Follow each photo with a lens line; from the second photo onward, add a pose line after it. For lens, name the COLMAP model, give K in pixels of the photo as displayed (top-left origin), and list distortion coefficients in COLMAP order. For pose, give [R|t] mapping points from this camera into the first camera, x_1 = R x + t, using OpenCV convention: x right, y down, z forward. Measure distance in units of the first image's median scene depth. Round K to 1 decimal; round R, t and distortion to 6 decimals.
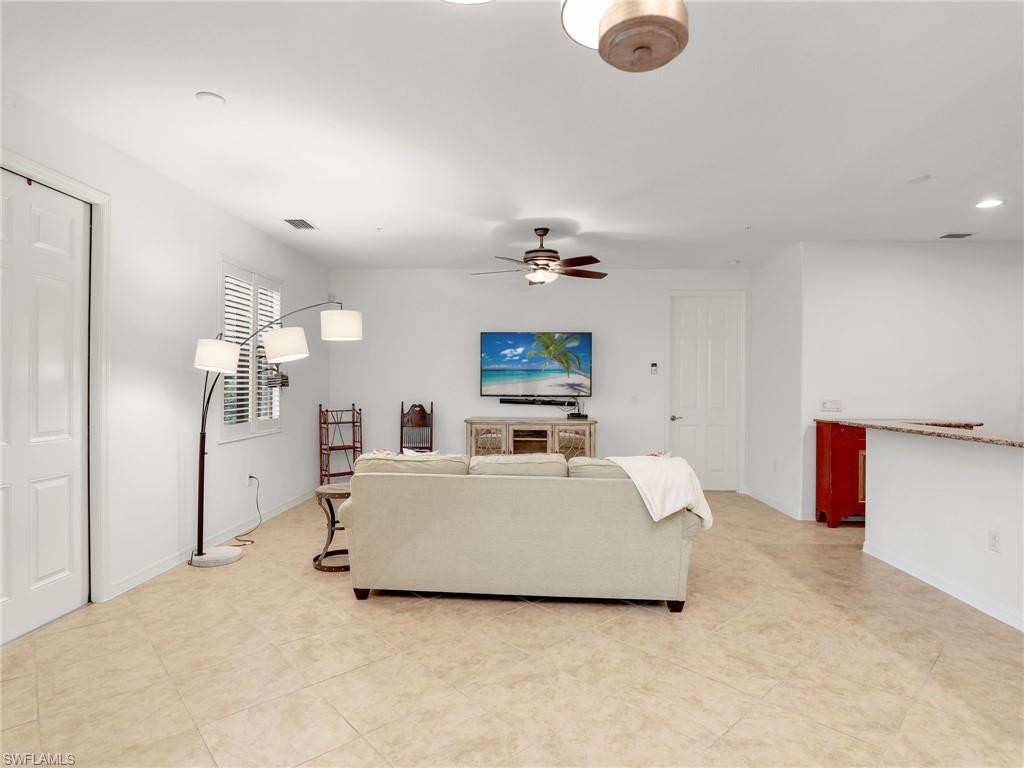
lens RADIAL K [[532.7, 0, 509.9], [0, 532.7, 384.3], [0, 0, 1]] dist [-0.032062, 0.002023]
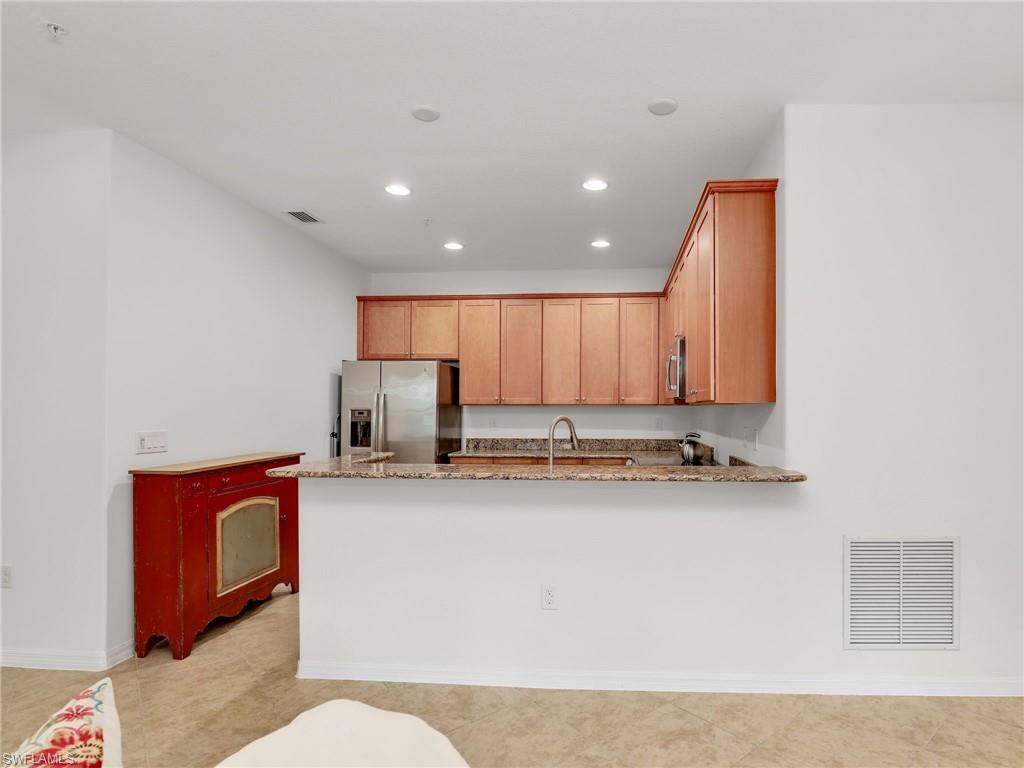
lens RADIAL K [[547.6, 0, 581.0], [0, 547.6, 405.2], [0, 0, 1]] dist [-0.034185, 0.003365]
pose [[0.014765, -0.001821, 0.999889, 0.054764], [-0.002143, 0.999996, 0.001853, -0.002872], [-0.999889, -0.002170, 0.014761, 0.717165]]
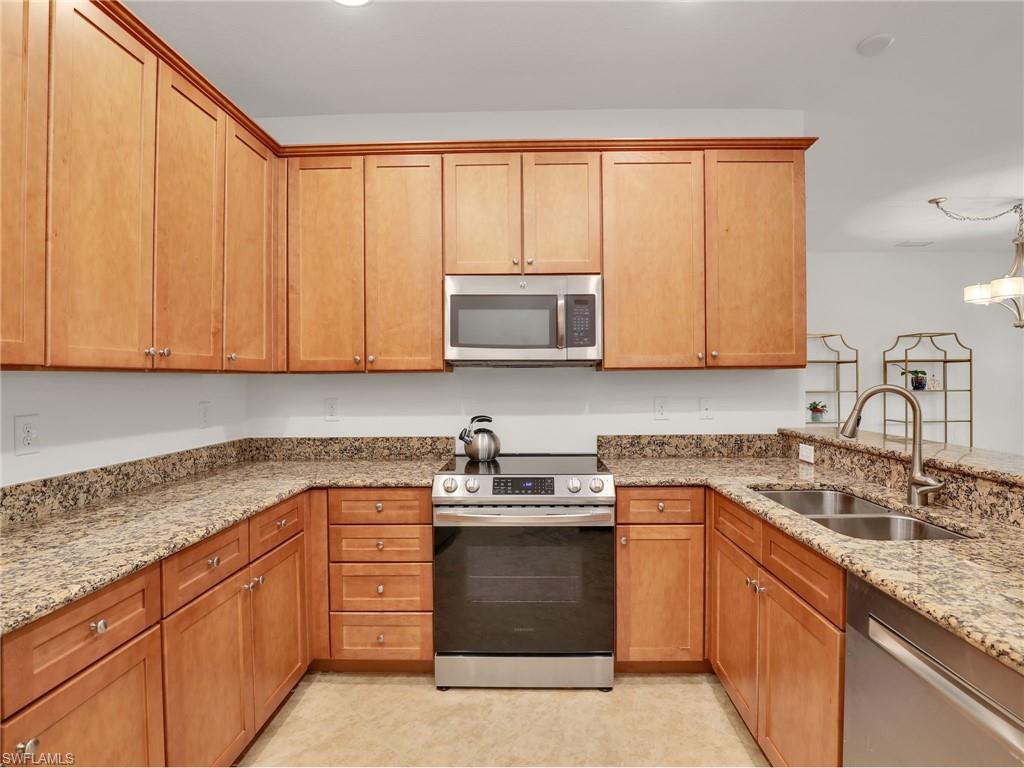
lens RADIAL K [[531.4, 0, 516.7], [0, 531.4, 381.0], [0, 0, 1]] dist [-0.027413, 0.001072]
pose [[-0.999310, 0.002570, -0.037063, 1.134935], [0.002469, 0.999993, 0.002759, 0.007958], [0.037069, 0.002665, -0.999309, 1.193156]]
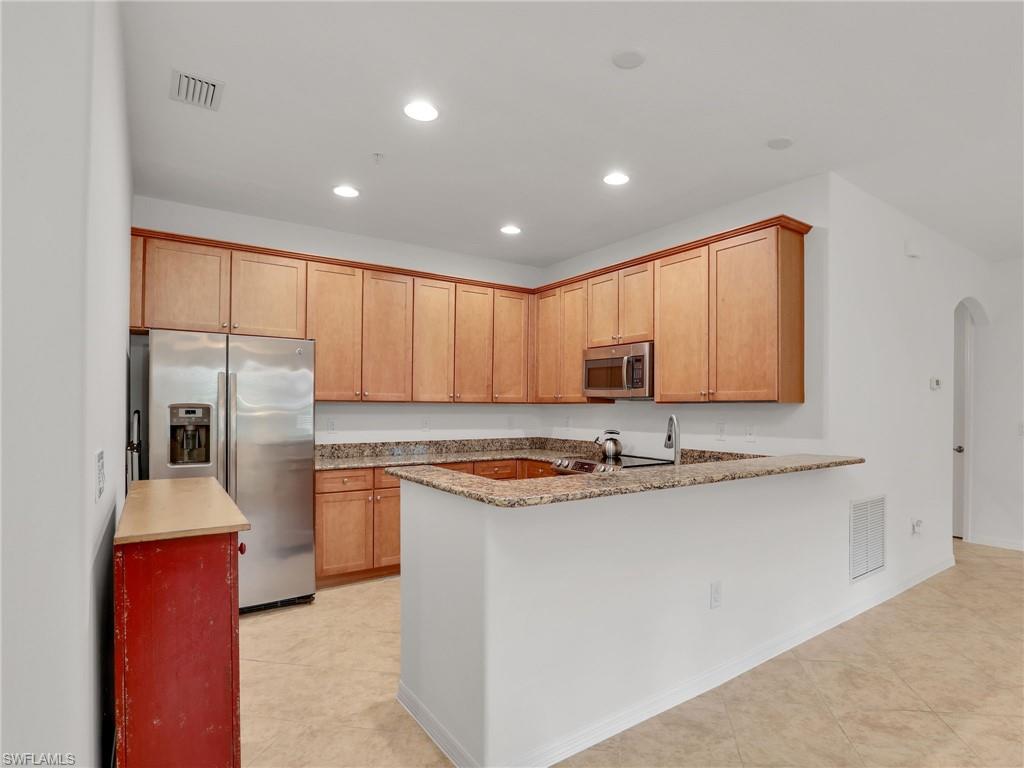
lens RADIAL K [[548.3, 0, 560.3], [0, 548.3, 408.3], [0, 0, 1]] dist [-0.035476, 0.005468]
pose [[-0.641159, -0.012041, 0.767314, 0.332049], [-0.011410, 0.999916, 0.006158, 0.001938], [-0.767323, -0.004807, -0.641242, 1.339898]]
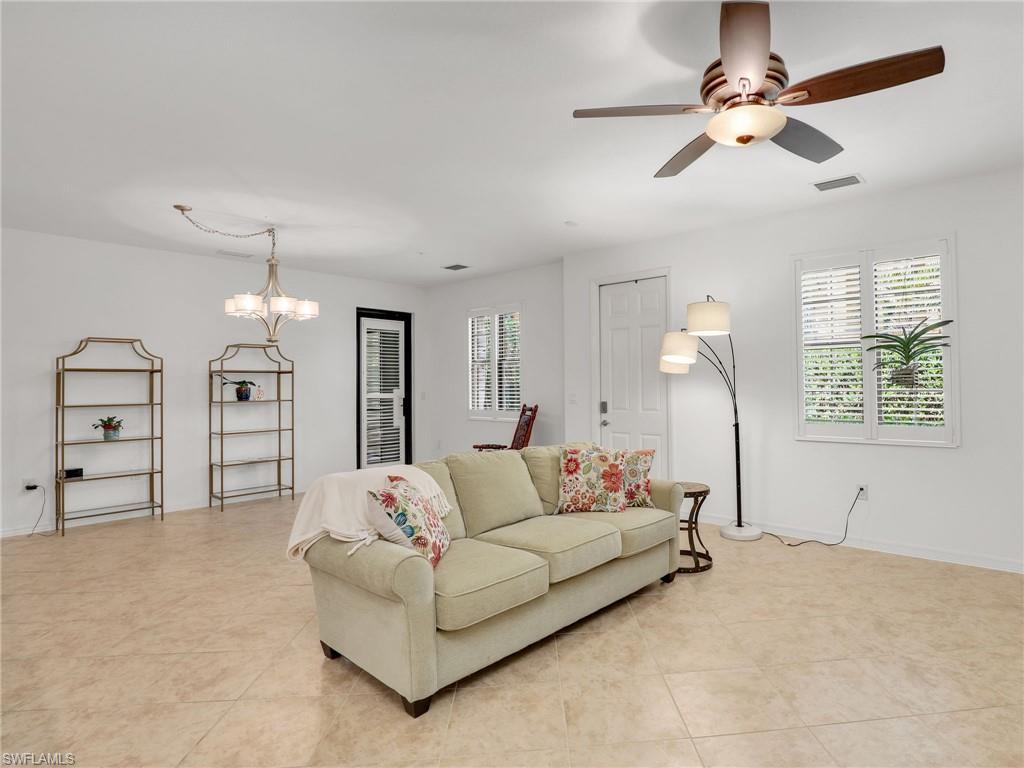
lens RADIAL K [[548.3, 0, 594.2], [0, 548.3, 380.6], [0, 0, 1]] dist [-0.035476, 0.005468]
pose [[-0.586511, -0.004178, -0.809930, 0.604683], [0.007023, 0.999923, -0.010244, 0.005690], [0.809911, -0.011697, -0.586437, 1.455843]]
